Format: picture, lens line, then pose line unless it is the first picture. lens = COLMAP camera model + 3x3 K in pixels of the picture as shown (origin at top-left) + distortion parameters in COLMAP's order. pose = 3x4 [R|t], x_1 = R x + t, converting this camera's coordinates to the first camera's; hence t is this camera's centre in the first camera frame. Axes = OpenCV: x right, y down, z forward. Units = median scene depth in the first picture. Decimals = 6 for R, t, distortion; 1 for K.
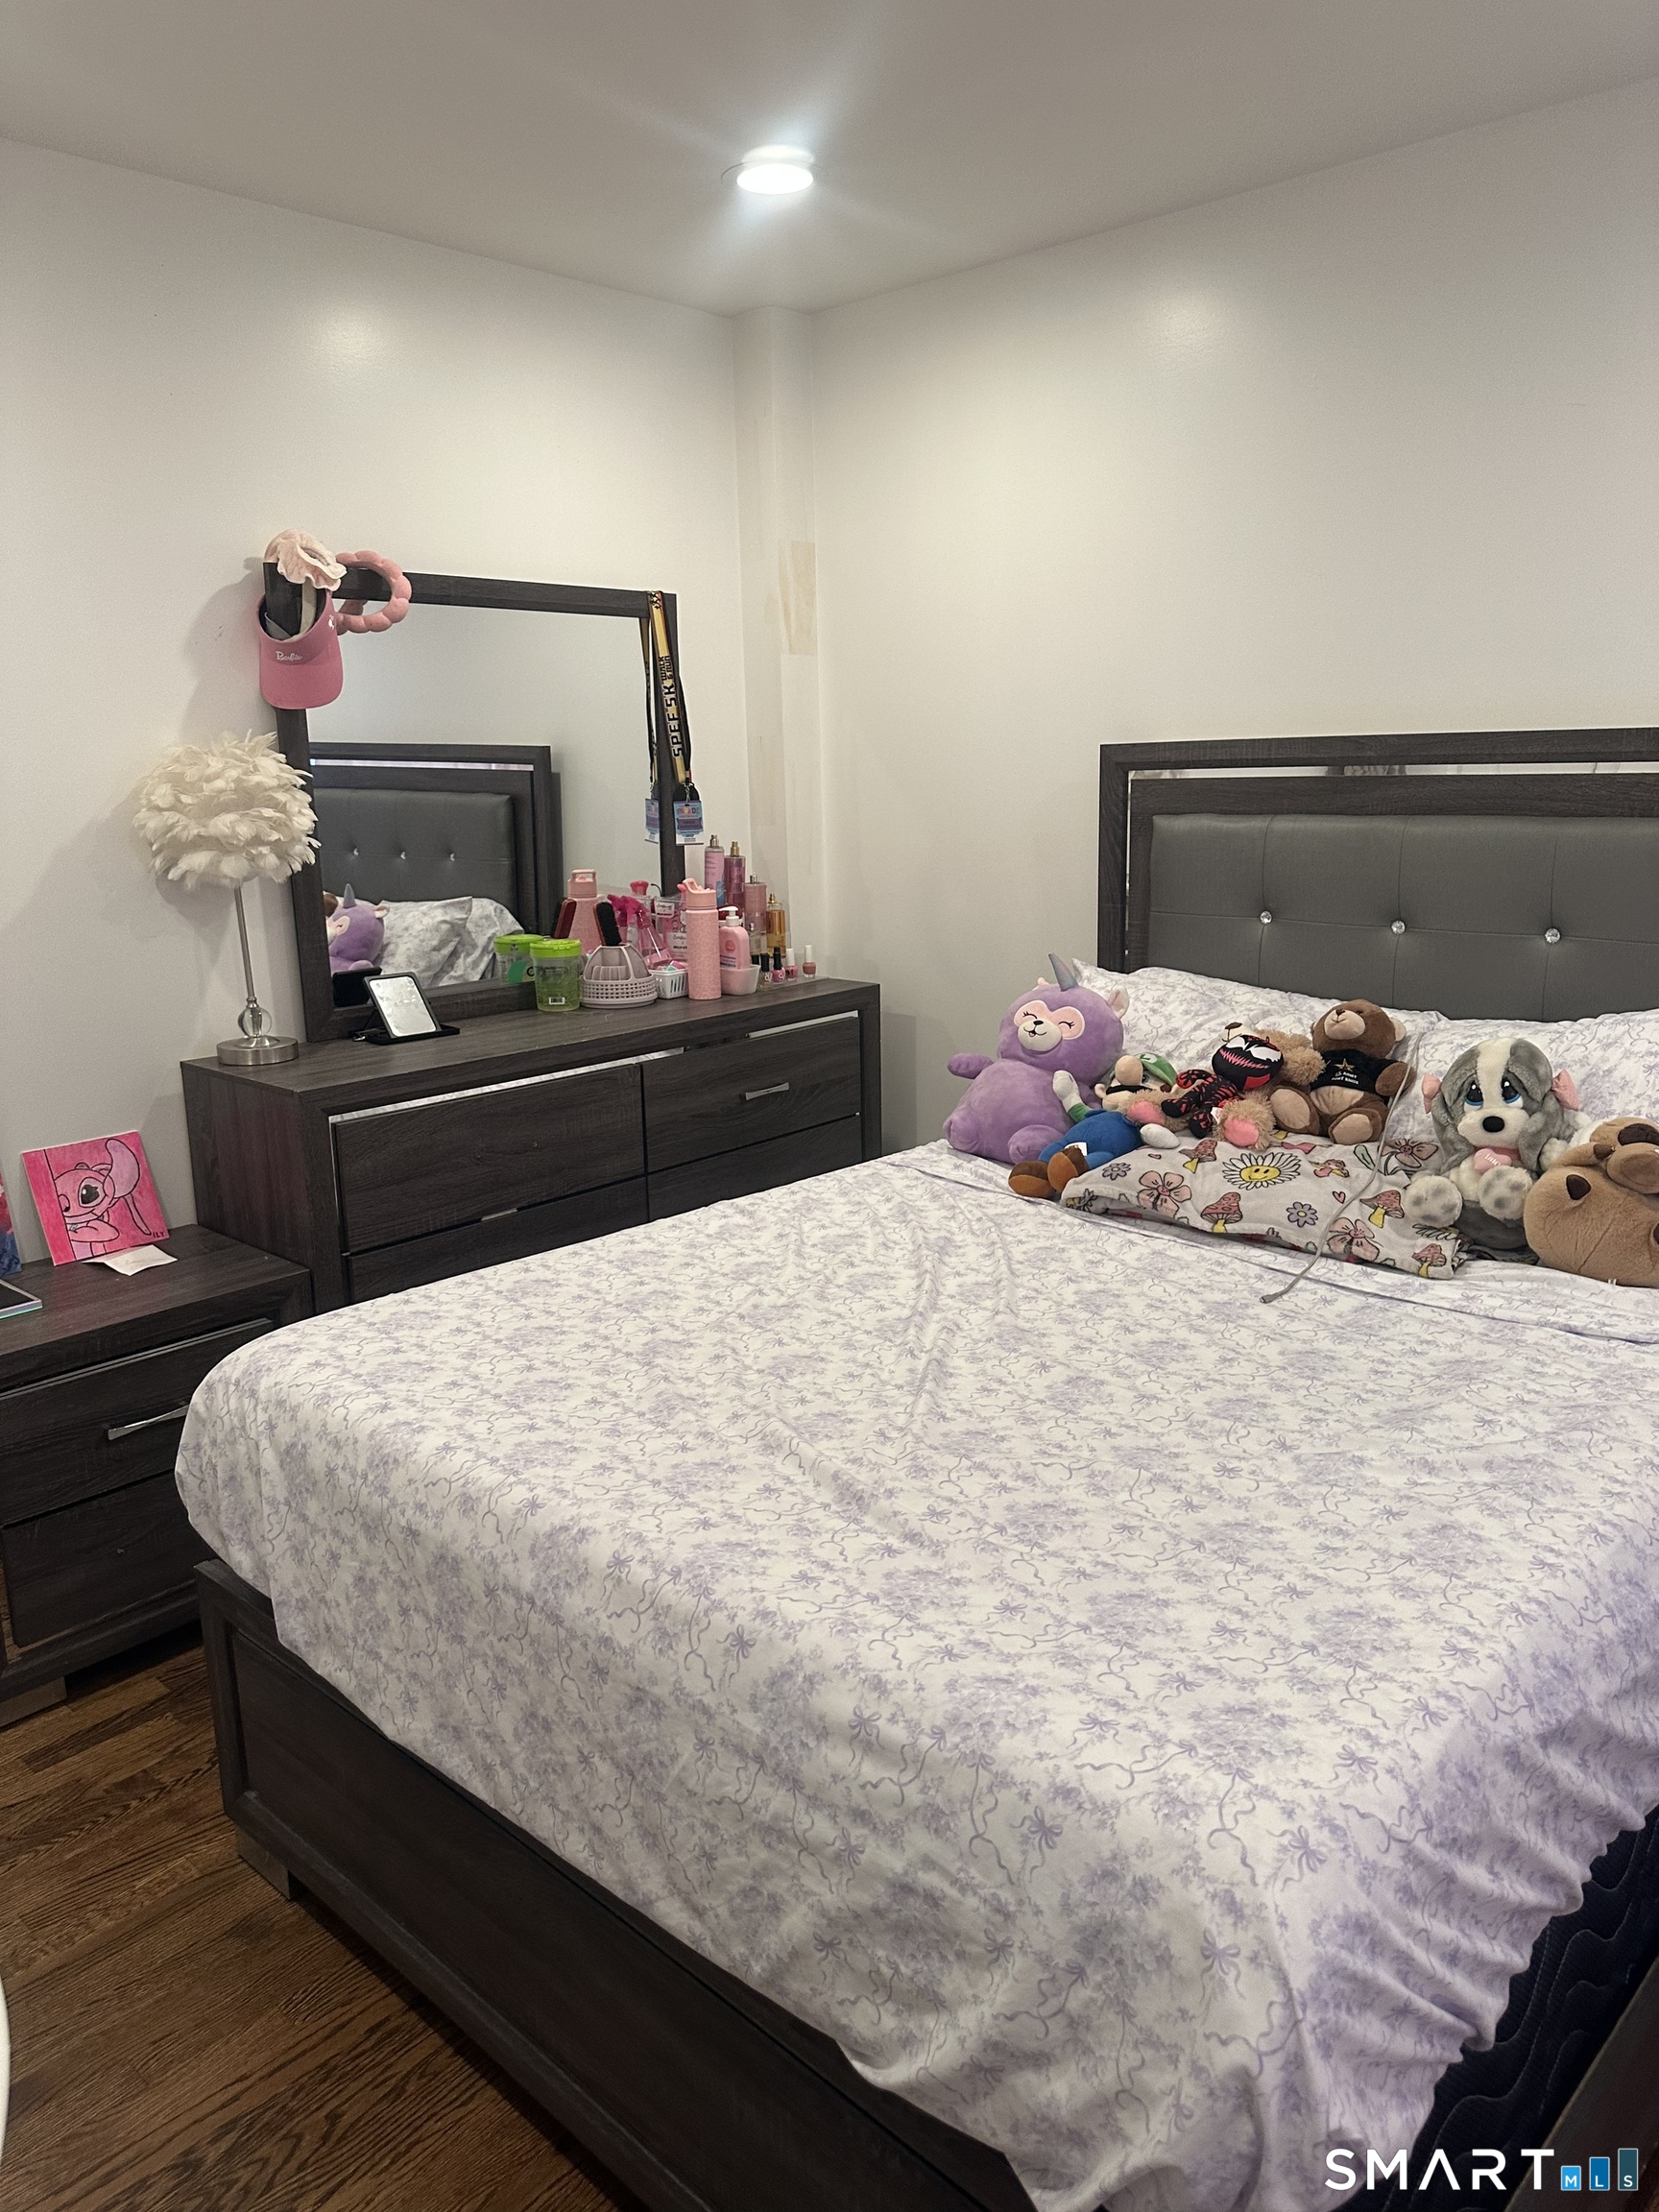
lens RADIAL K [[1512.8, 0, 829.5], [0, 1512.8, 1106.0], [0, 0, 1]] dist [0.145487, -0.268949]
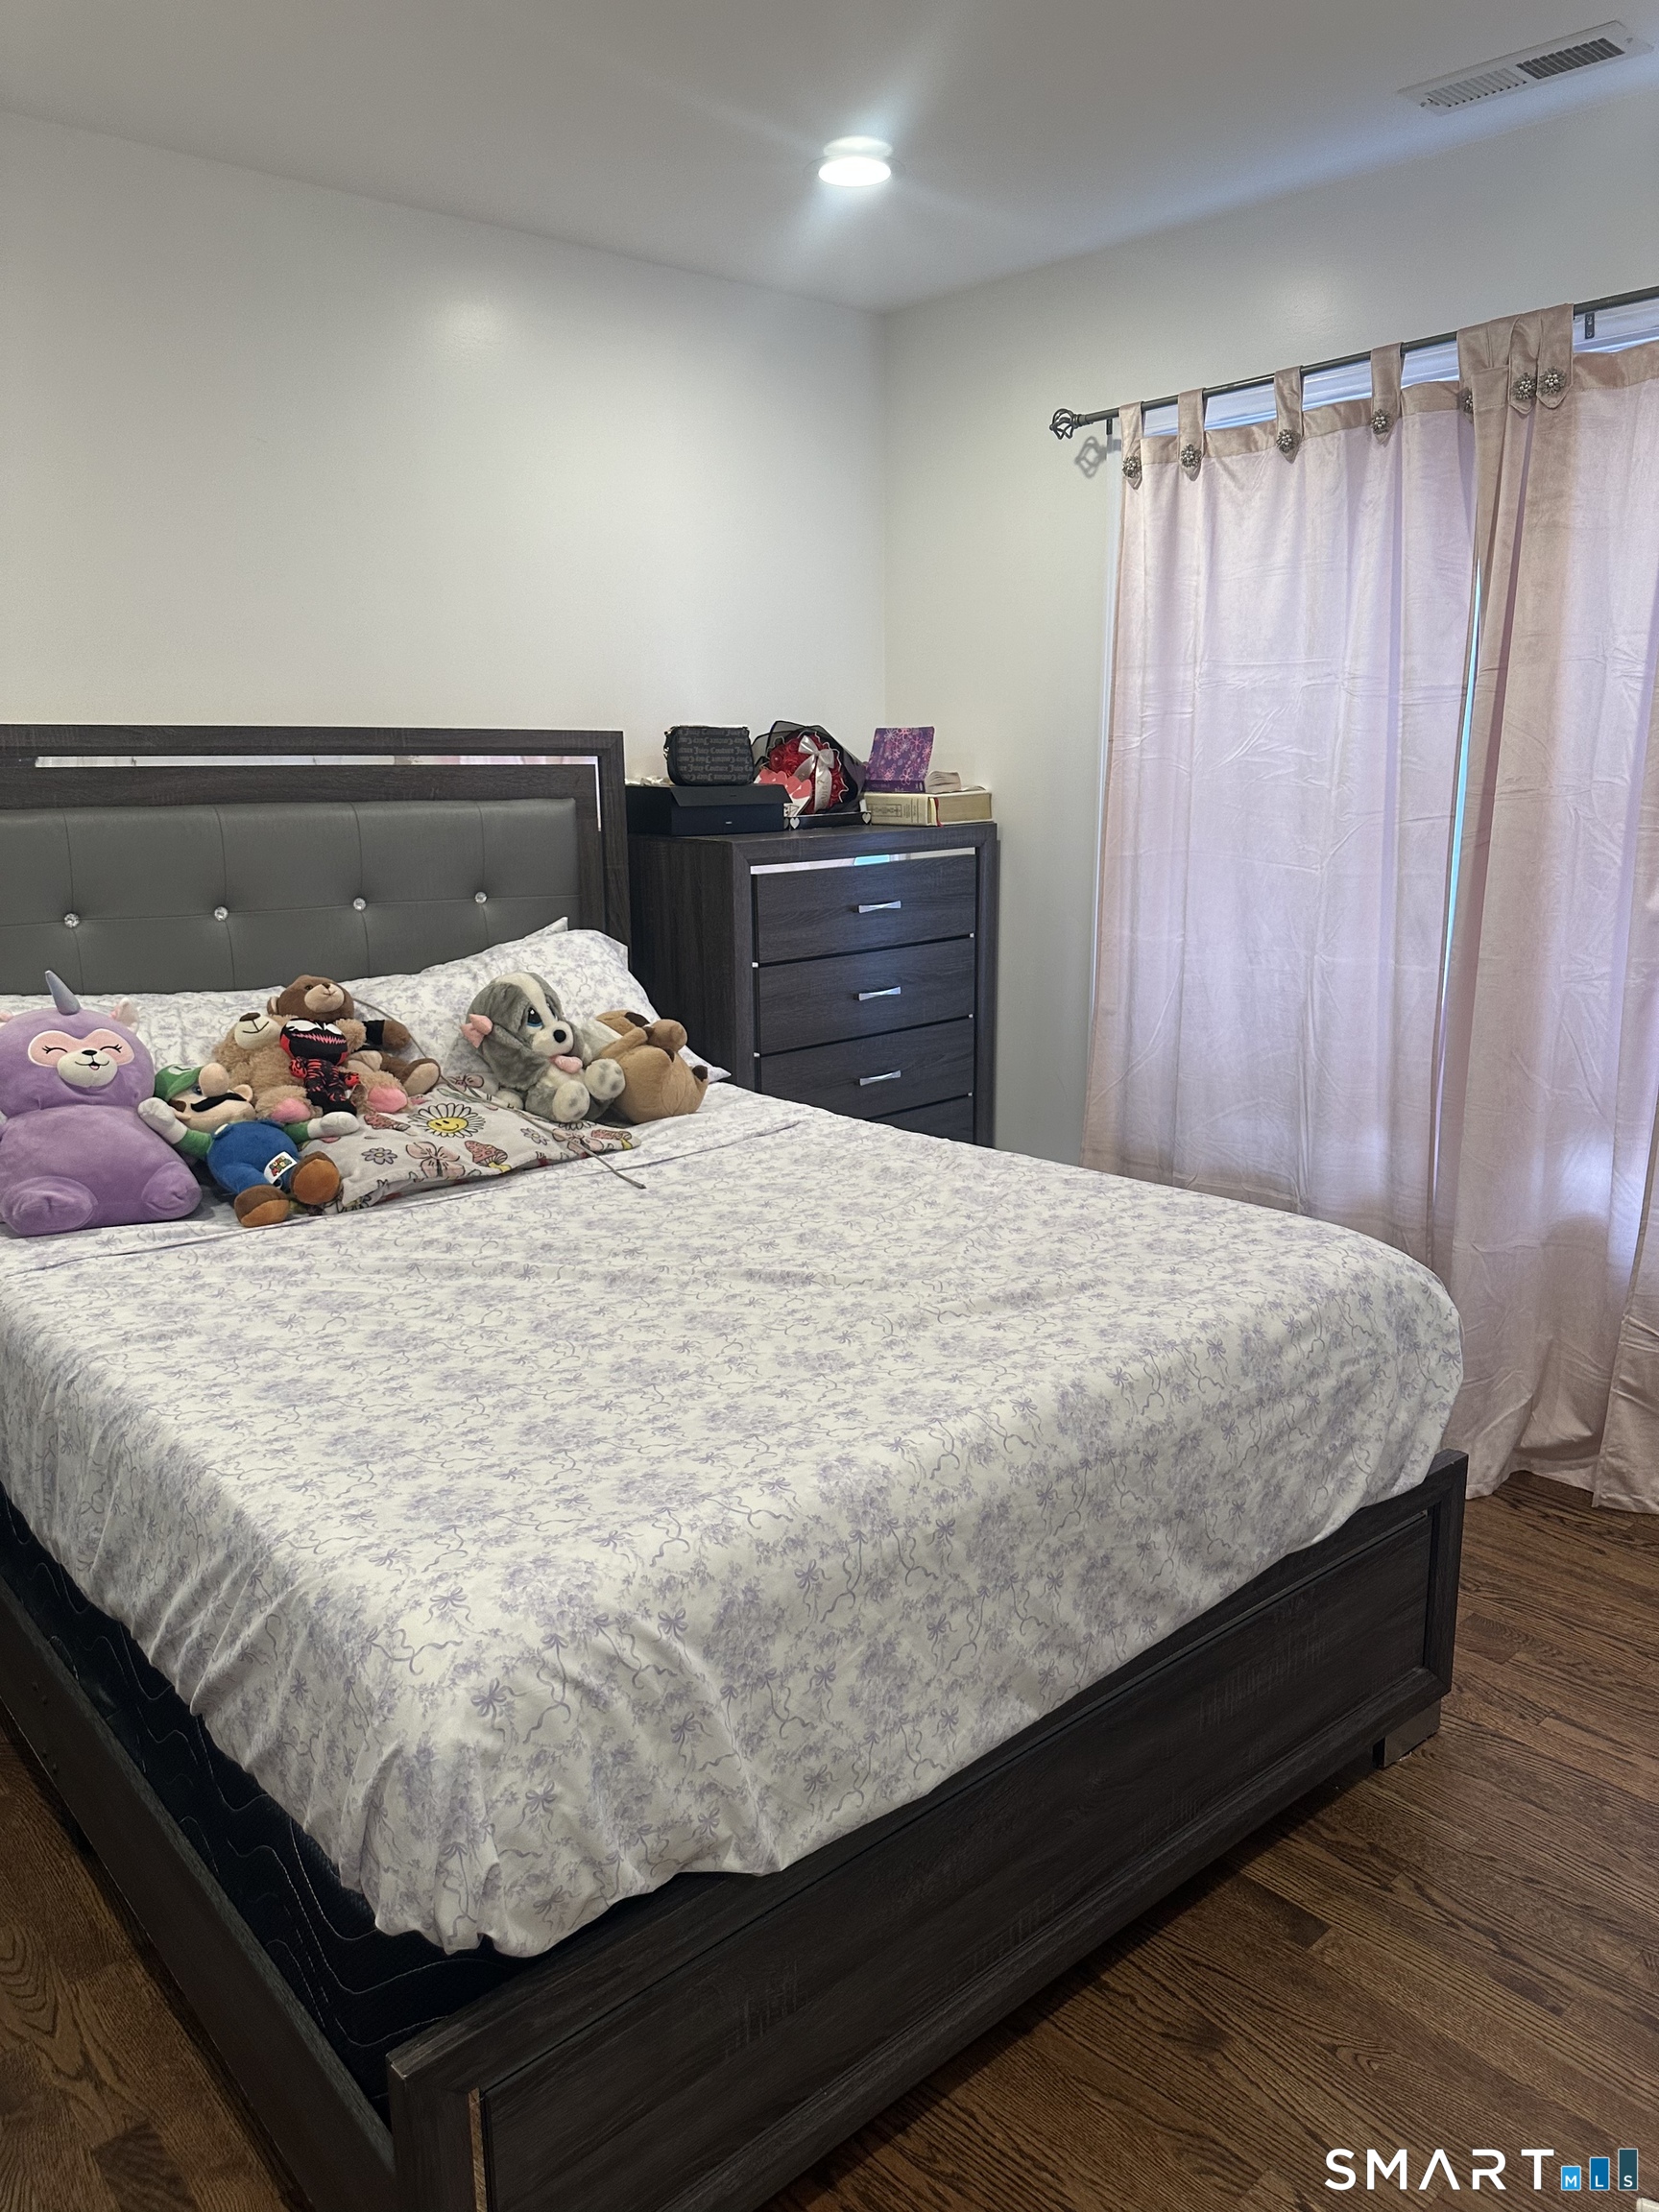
lens RADIAL K [[1512.8, 0, 829.5], [0, 1512.8, 1106.0], [0, 0, 1]] dist [0.145487, -0.268949]
pose [[0.116090, -0.202617, 0.972352, -1.148591], [0.231470, 0.957535, 0.171894, -0.142801], [-0.965891, 0.205115, 0.158060, 0.891660]]
